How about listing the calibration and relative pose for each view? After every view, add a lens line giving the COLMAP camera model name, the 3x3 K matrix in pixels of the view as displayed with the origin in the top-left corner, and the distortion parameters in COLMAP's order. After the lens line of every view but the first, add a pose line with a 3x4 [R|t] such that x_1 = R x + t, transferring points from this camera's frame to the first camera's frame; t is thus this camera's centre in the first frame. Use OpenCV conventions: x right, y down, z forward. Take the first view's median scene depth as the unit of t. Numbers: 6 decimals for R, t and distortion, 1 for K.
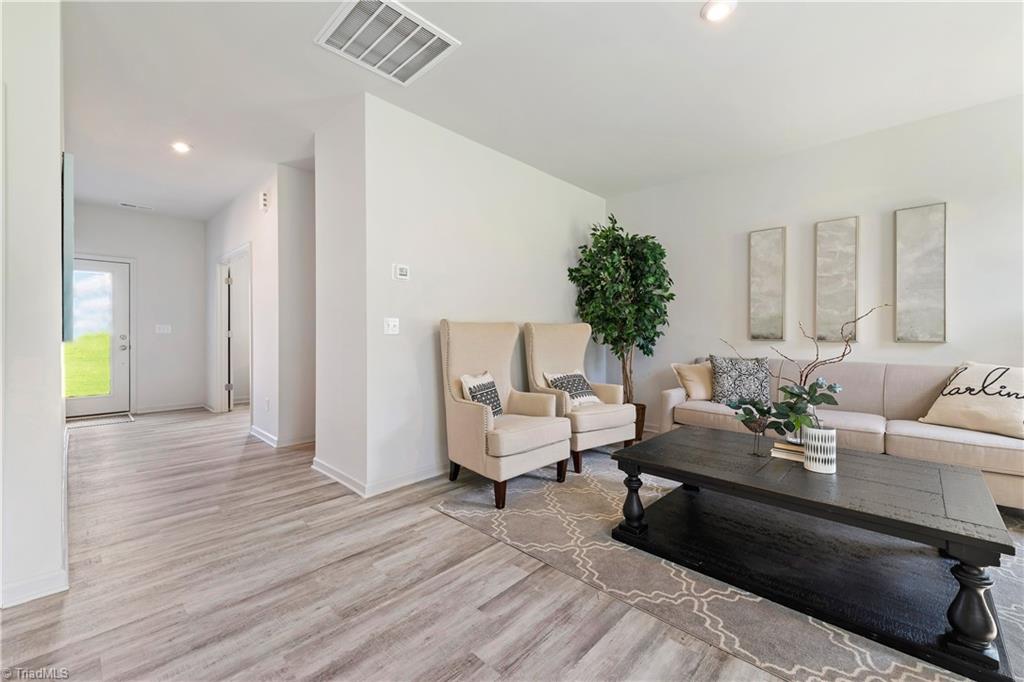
lens RADIAL K [[416.8, 0, 501.7], [0, 416.8, 338.8], [0, 0, 1]] dist [0.004518, -0.000491]
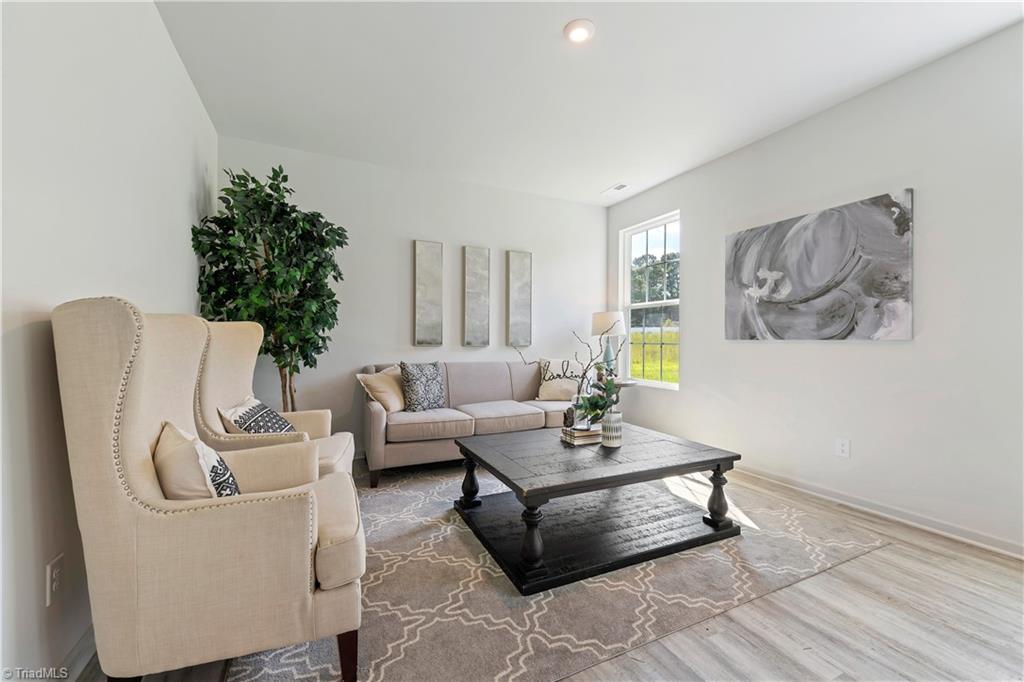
lens RADIAL K [[416.8, 0, 509.7], [0, 416.8, 340.5], [0, 0, 1]] dist [0.004518, -0.000491]
pose [[0.330219, -0.000566, 0.943904, -0.352151], [0.005137, 0.999986, -0.001198, -0.008608], [-0.943890, 0.005245, 0.330217, 0.534839]]
